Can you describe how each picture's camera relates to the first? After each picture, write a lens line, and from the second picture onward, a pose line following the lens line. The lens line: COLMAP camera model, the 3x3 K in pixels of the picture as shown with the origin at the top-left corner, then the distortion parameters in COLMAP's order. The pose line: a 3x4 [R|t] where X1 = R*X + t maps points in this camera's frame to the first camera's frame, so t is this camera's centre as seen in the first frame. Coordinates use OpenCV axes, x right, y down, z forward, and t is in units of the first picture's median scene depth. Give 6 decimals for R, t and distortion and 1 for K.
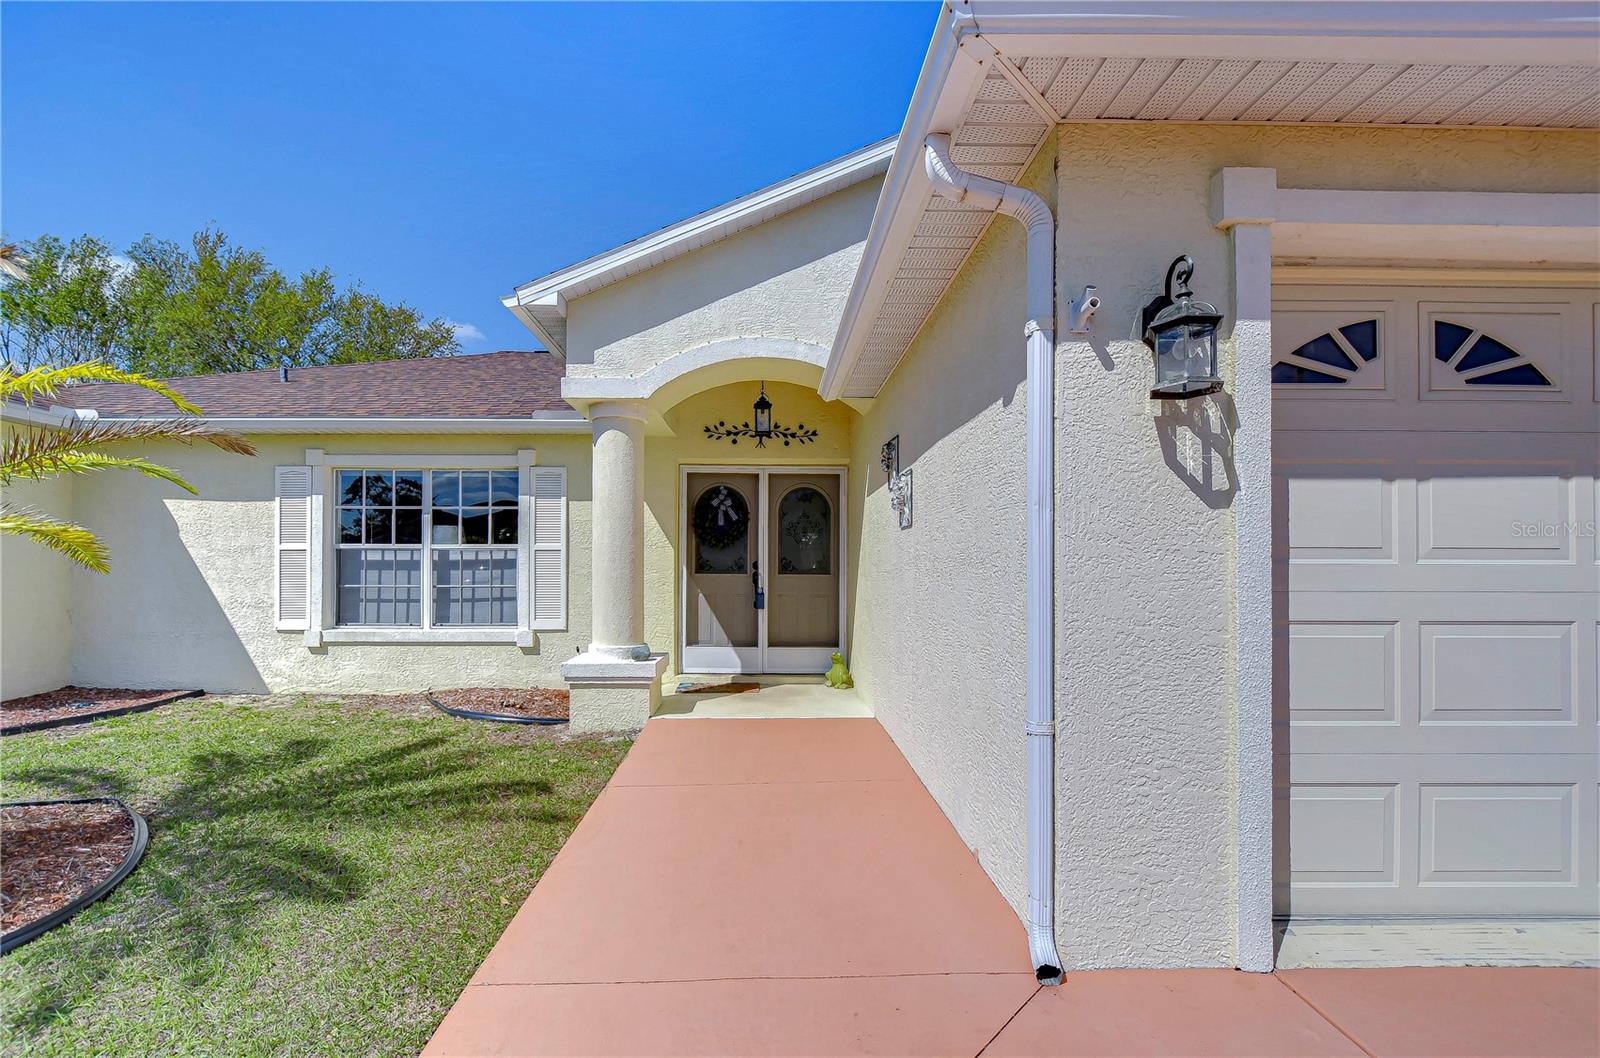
lens RADIAL K [[688.4, 0, 786.8], [0, 688.4, 557.3], [0, 0, 1]] dist [0.001659, -0.000051]
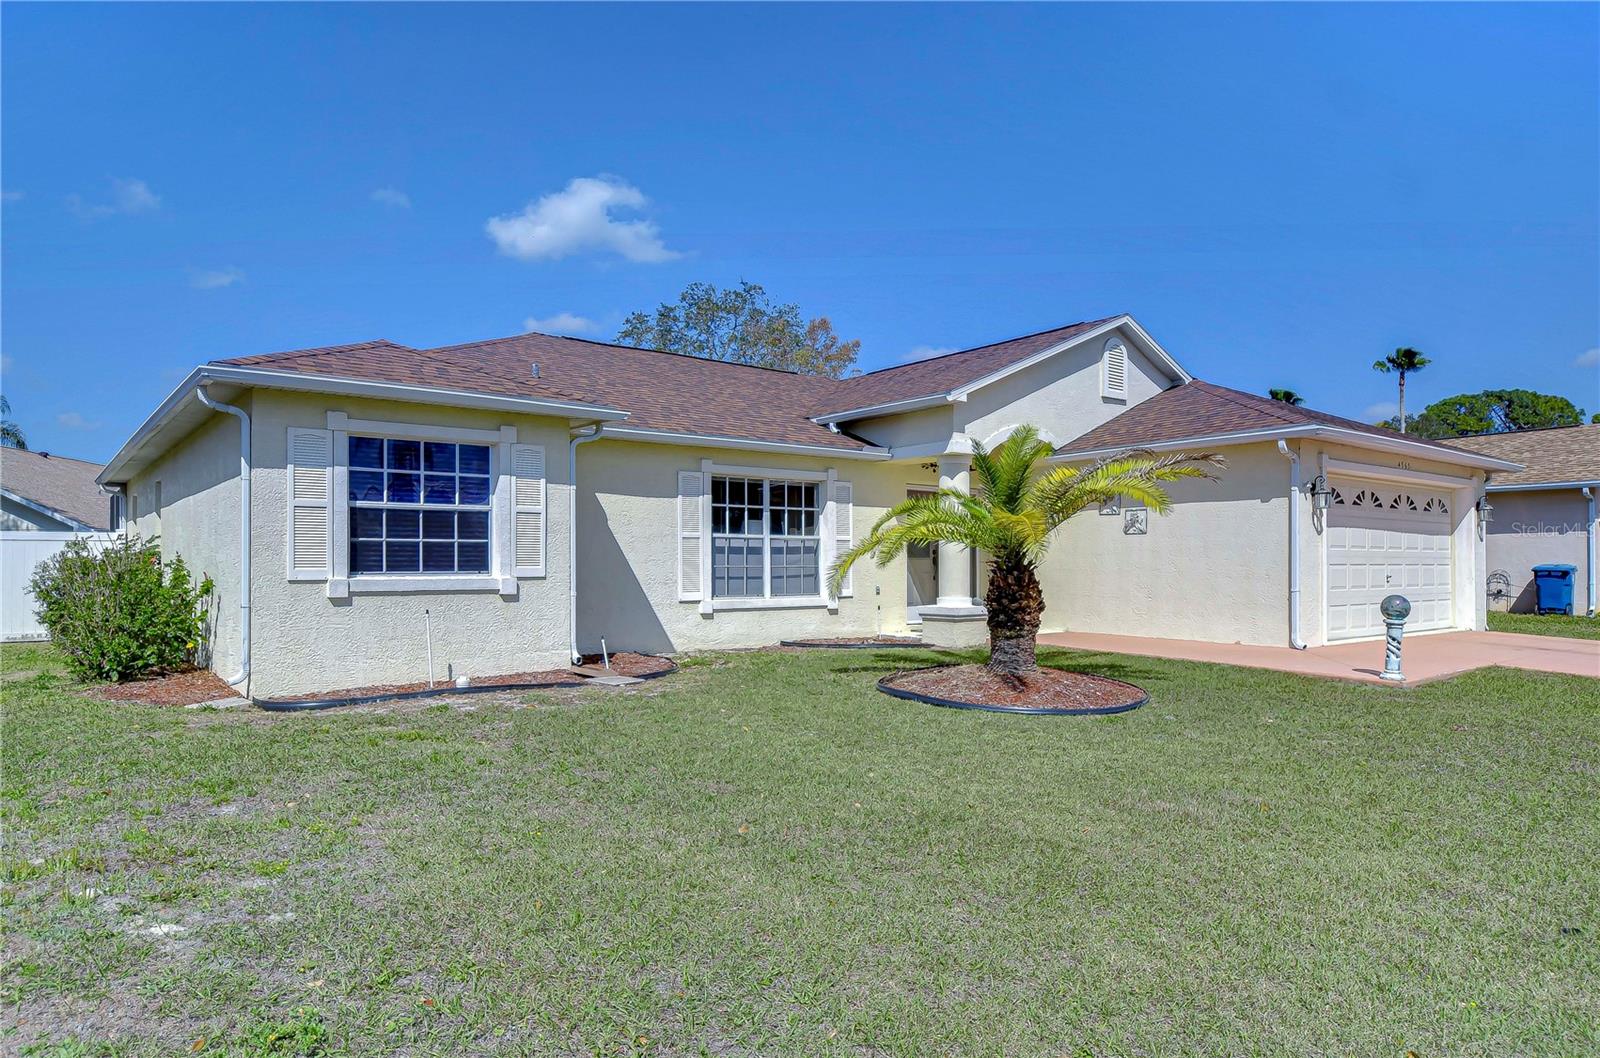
lens RADIAL K [[970.3, 0, 803.1], [0, 970.3, 541.8], [0, 0, 1]] dist [0.046591, 0.000691]
pose [[0.793675, 0.013517, 0.608192, -1.625533], [-0.008033, 0.999899, -0.011739, 0.016740], [-0.608289, 0.004431, 0.793703, -0.534021]]
